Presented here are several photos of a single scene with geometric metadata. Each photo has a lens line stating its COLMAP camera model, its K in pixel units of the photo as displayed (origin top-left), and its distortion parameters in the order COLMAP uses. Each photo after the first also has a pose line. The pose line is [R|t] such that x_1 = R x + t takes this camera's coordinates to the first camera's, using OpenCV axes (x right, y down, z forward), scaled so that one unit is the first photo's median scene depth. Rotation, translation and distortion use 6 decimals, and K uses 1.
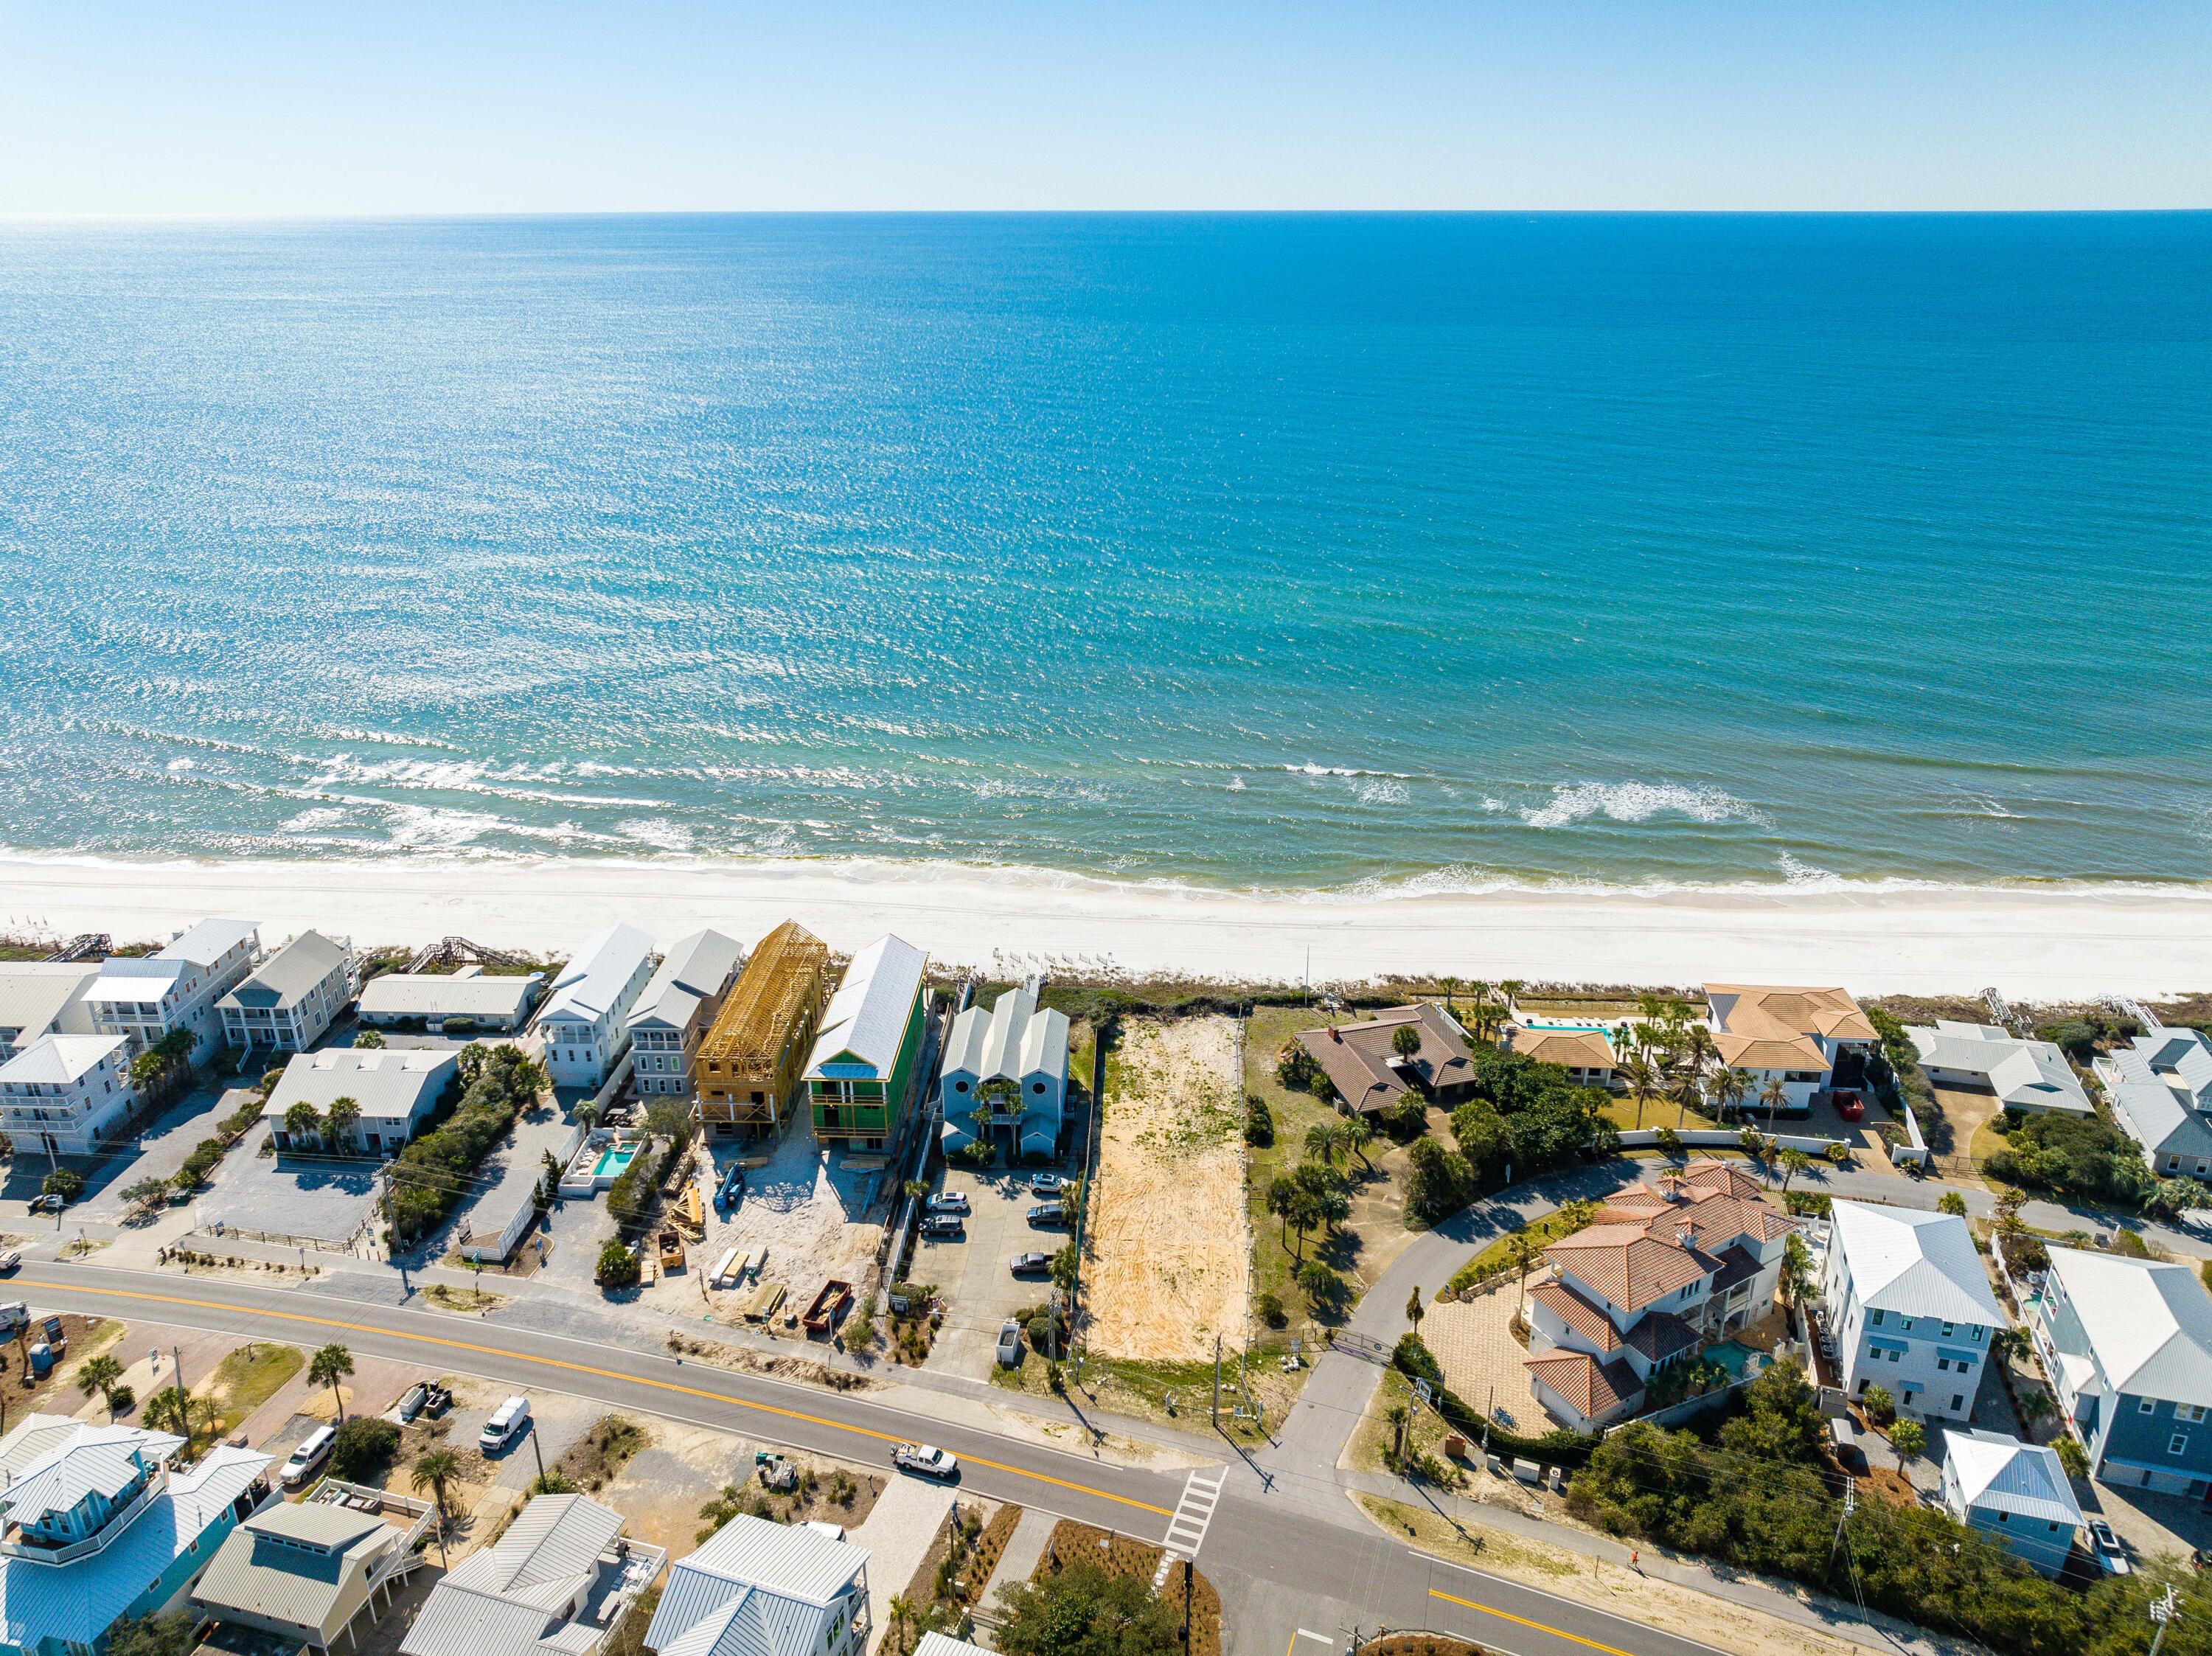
lens RADIAL K [[1537.0, 0, 1108.3], [0, 1537.0, 835.1], [0, 0, 1]] dist [0.004521, -0.008737]
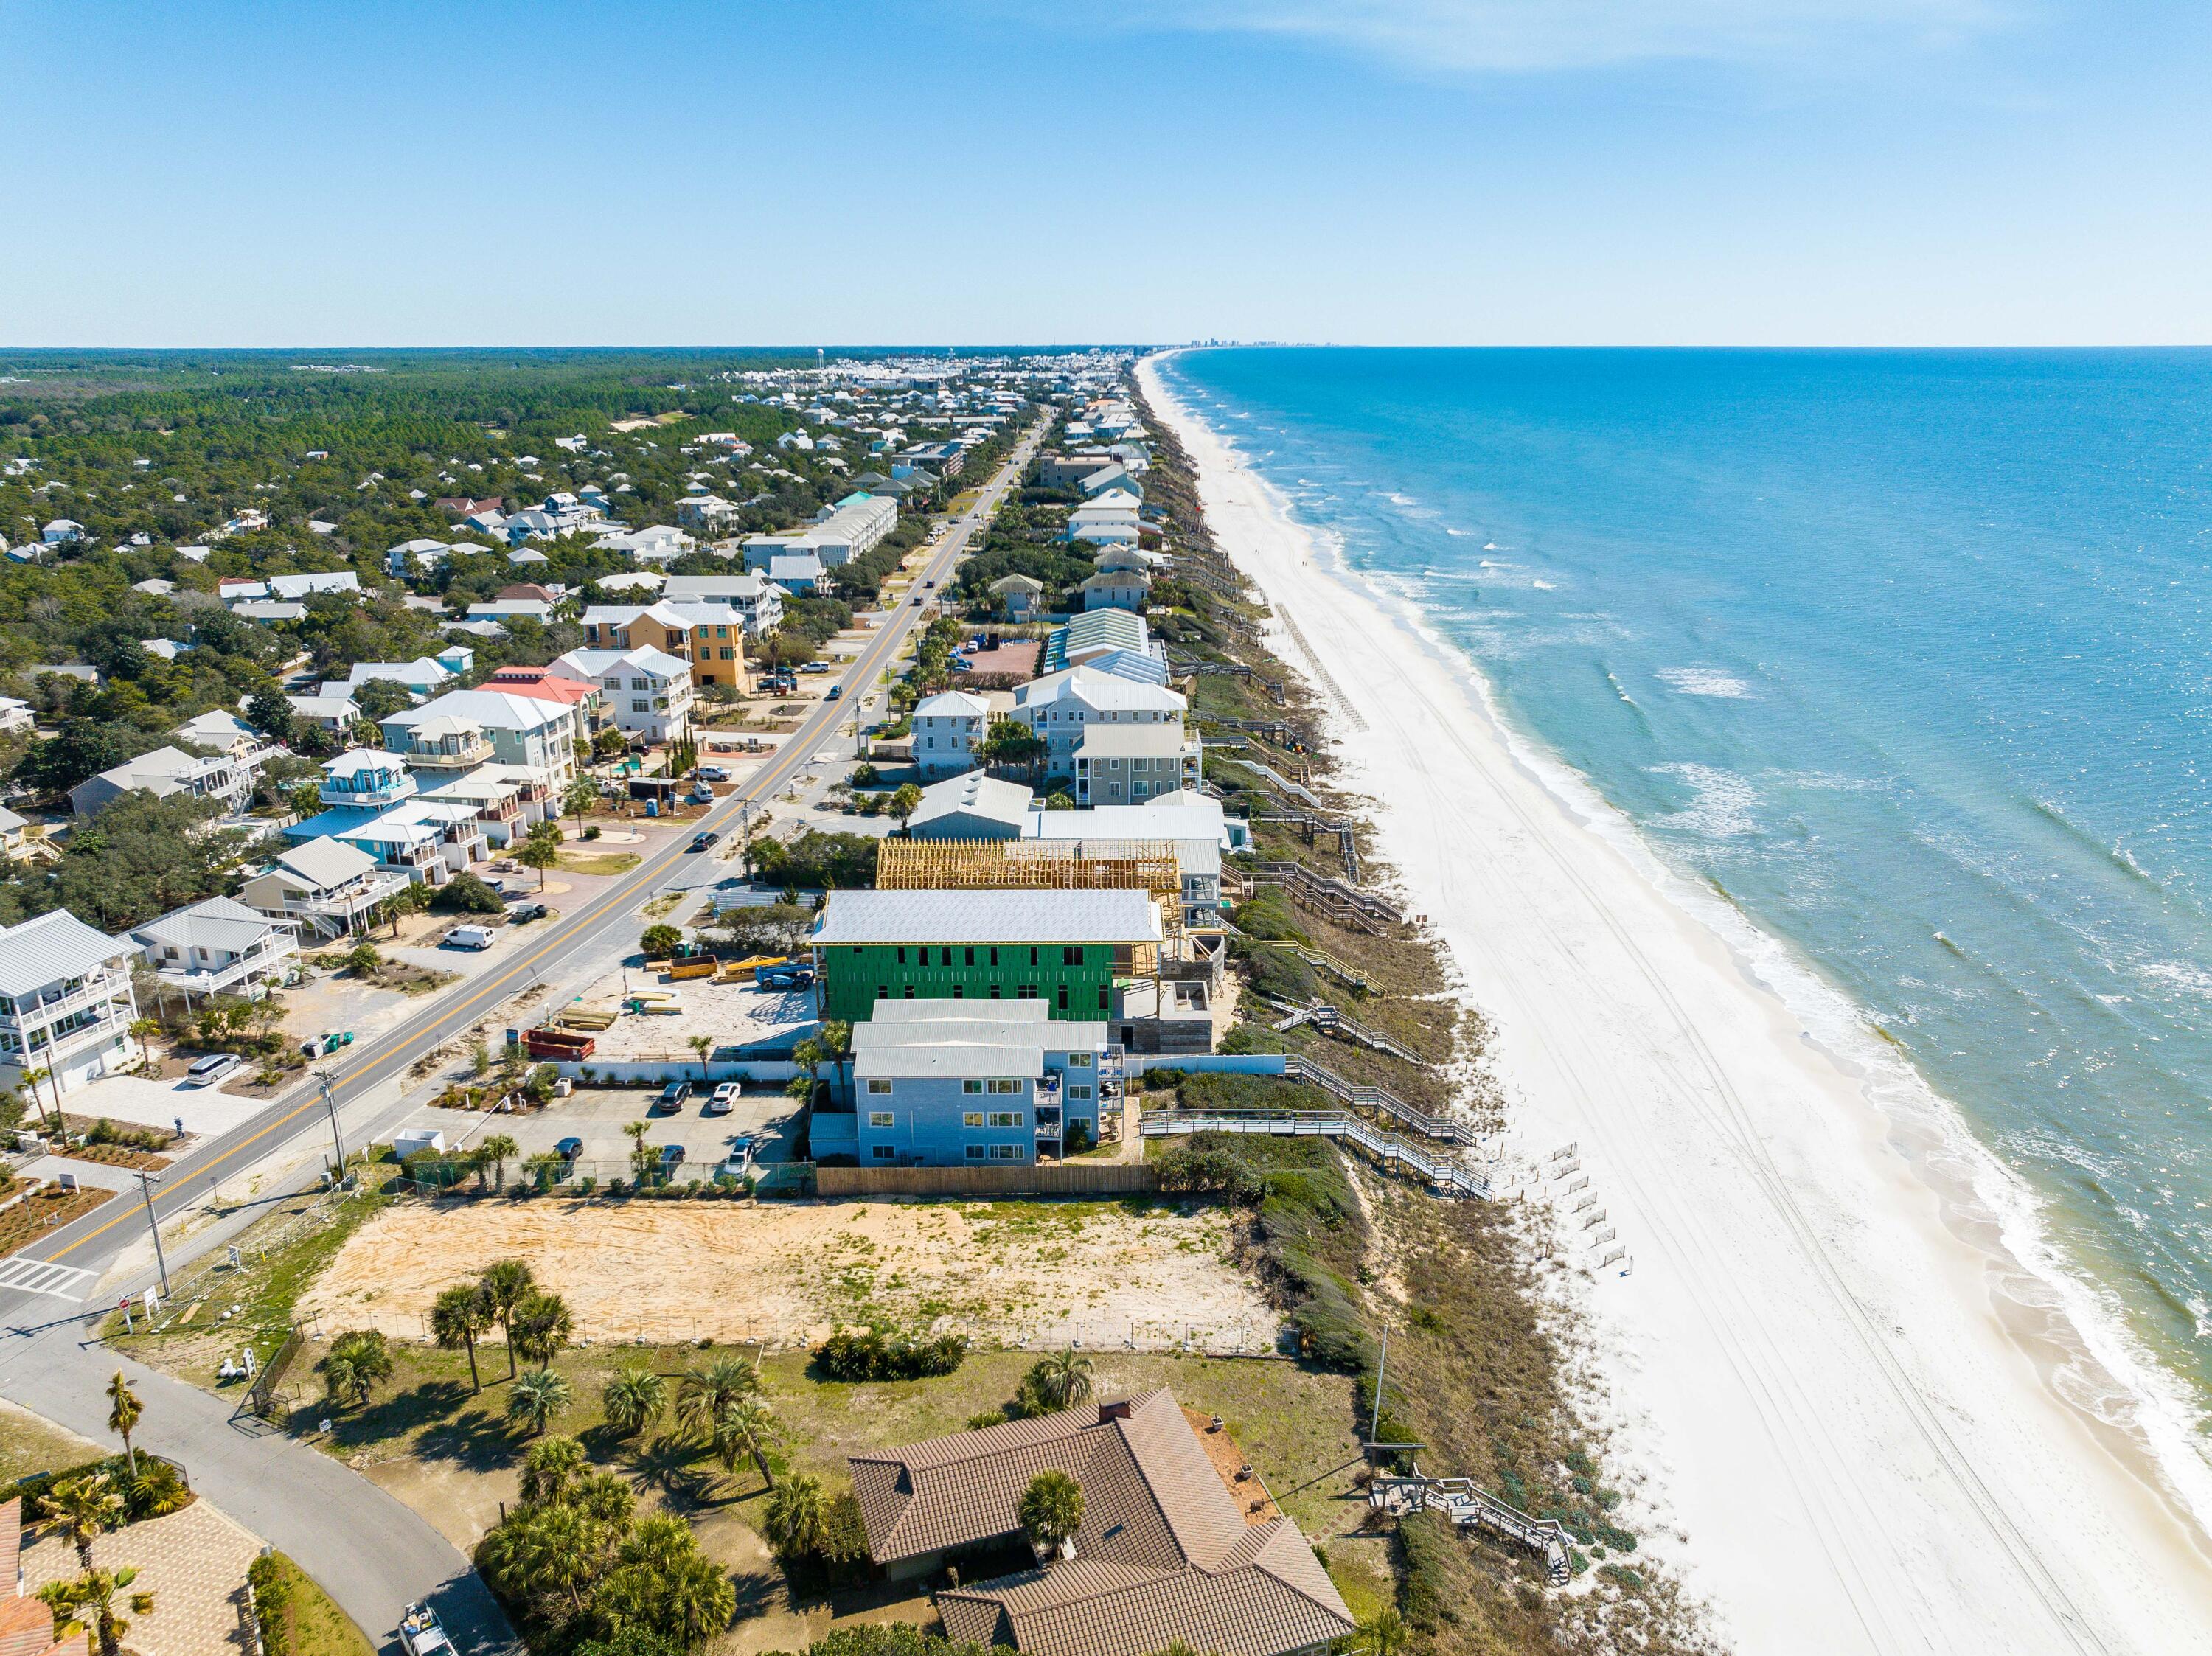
lens RADIAL K [[1537.0, 0, 1108.3], [0, 1537.0, 835.1], [0, 0, 1]] dist [0.004521, -0.008737]
pose [[0.039321, 0.305850, -0.951267, 0.644628], [-0.377777, 0.885894, 0.269215, -0.174880], [0.925061, 0.348781, 0.150378, 1.071402]]
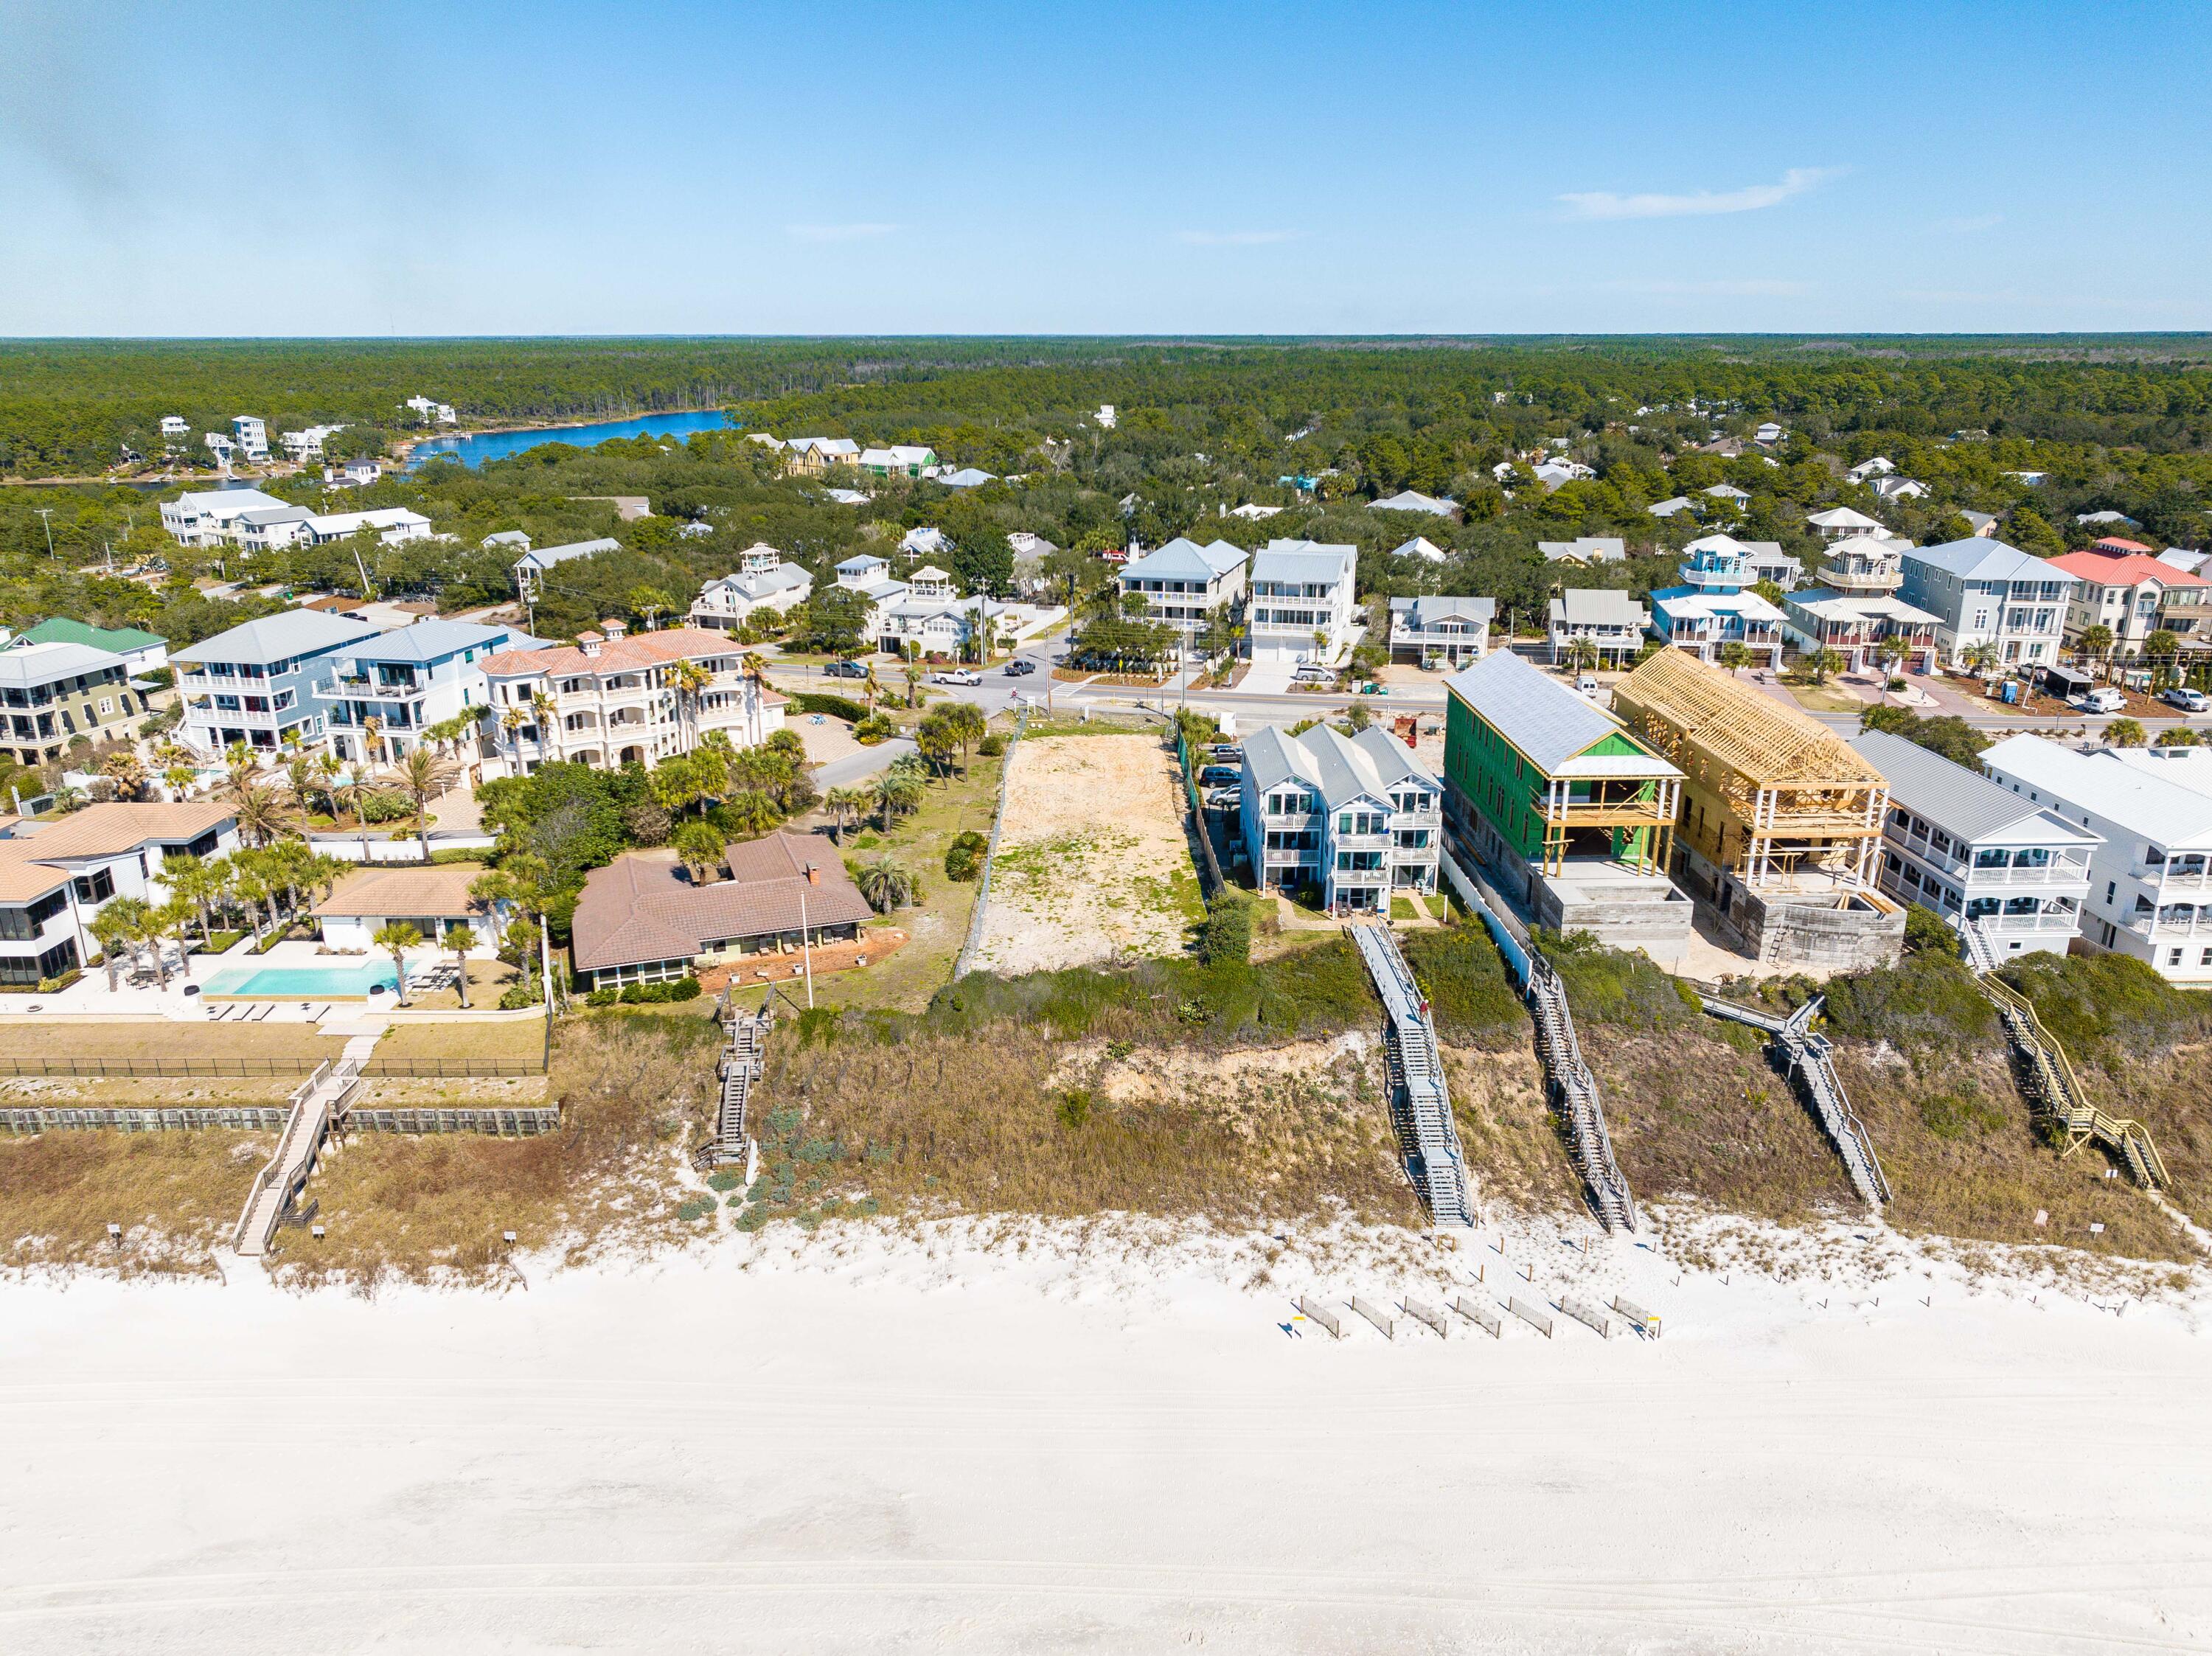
lens RADIAL K [[1537.0, 0, 1108.3], [0, 1537.0, 835.1], [0, 0, 1]] dist [0.004521, -0.008737]
pose [[-0.997806, 0.022923, -0.062109, 0.088220], [-0.022913, 0.760590, 0.648828, -0.315563], [0.062113, 0.648827, -0.758396, 1.759829]]
